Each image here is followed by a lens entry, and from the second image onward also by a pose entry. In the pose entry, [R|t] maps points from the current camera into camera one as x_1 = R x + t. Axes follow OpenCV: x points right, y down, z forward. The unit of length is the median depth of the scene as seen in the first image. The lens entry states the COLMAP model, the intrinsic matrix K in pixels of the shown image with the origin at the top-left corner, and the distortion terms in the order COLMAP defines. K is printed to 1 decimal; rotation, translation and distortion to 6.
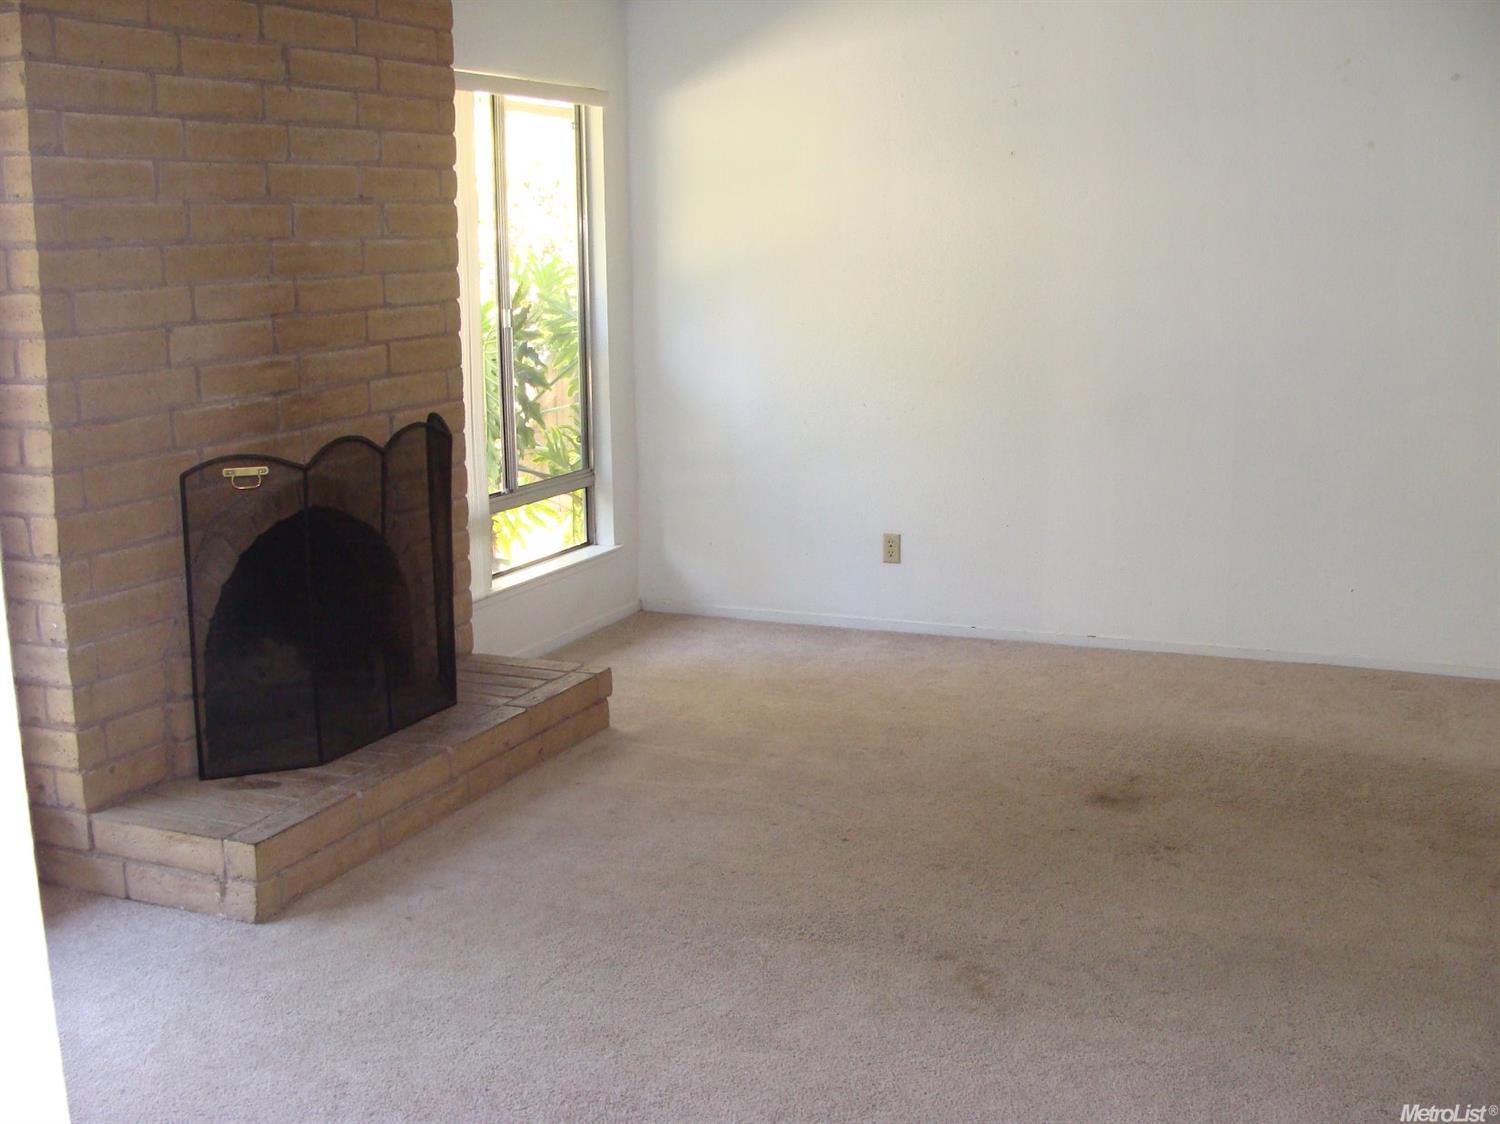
lens RADIAL K [[1714.0, 0, 752.1], [0, 1714.0, 597.6], [0, 0, 1]] dist [-0.210001, 0.251202]
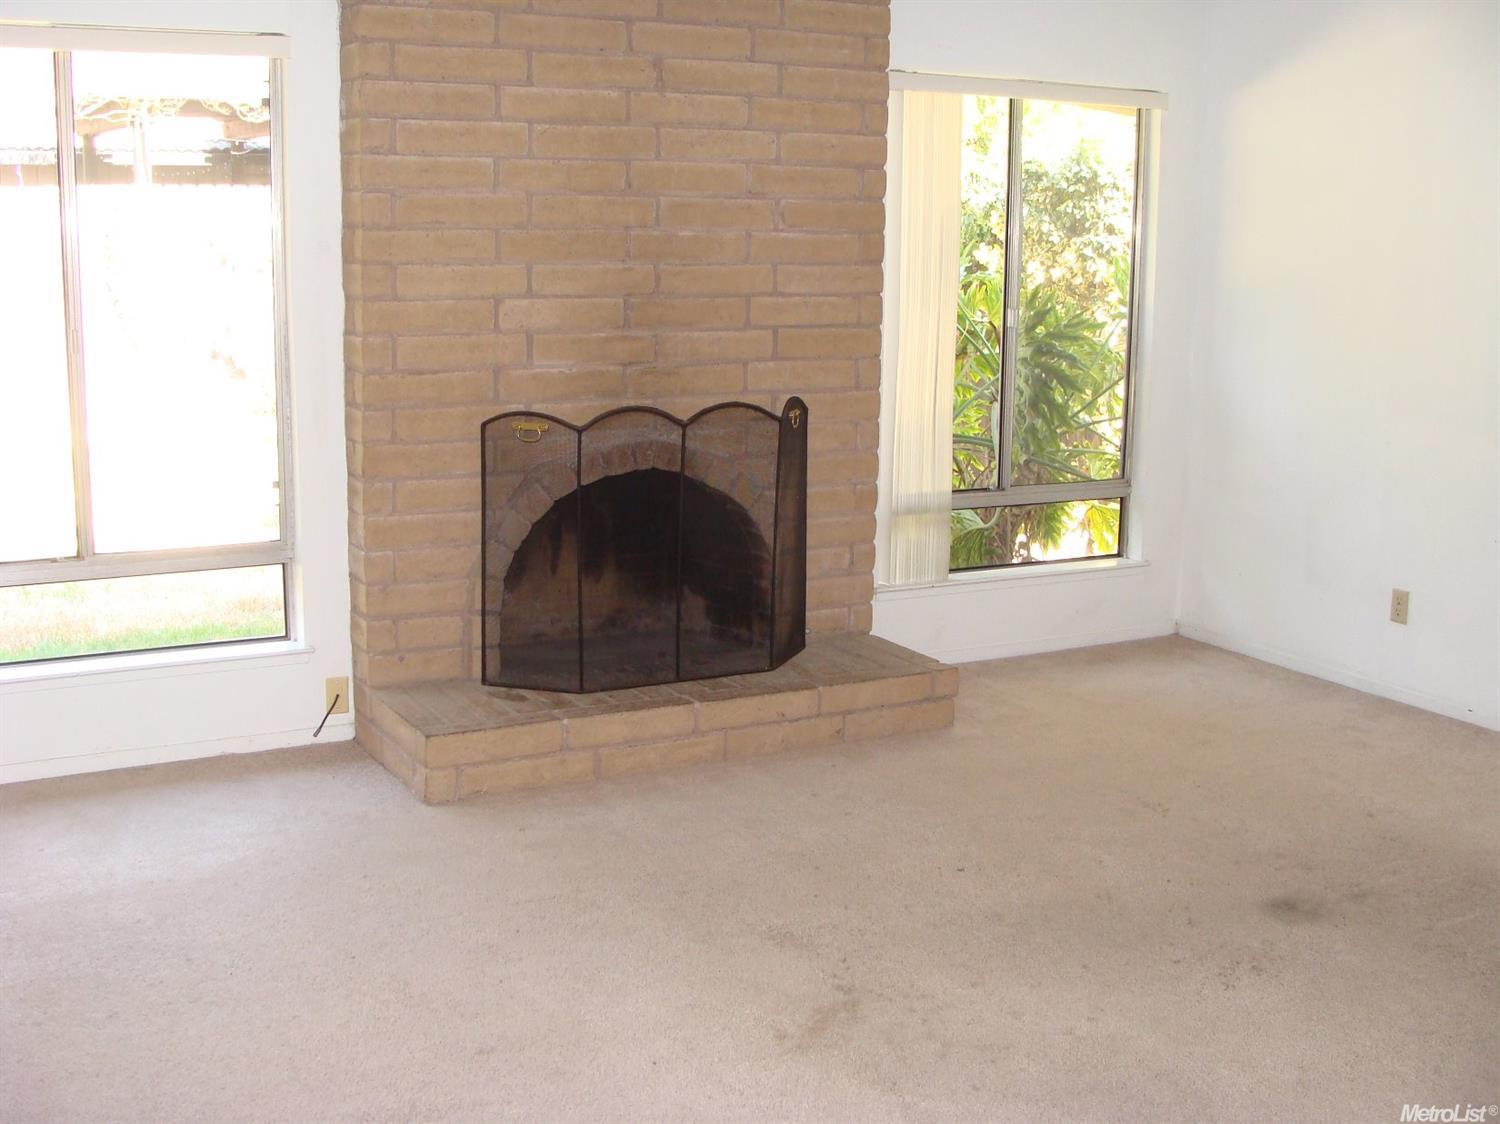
lens RADIAL K [[1723.9, 0, 750.0], [0, 1723.9, 562.0], [0, 0, 1]] dist [-0.199203, 0.270309]
pose [[0.780044, 0.138655, -0.610170, 0.522335], [-0.152429, 0.987871, 0.029618, -0.038785], [0.606875, 0.069904, 0.791717, 0.156217]]
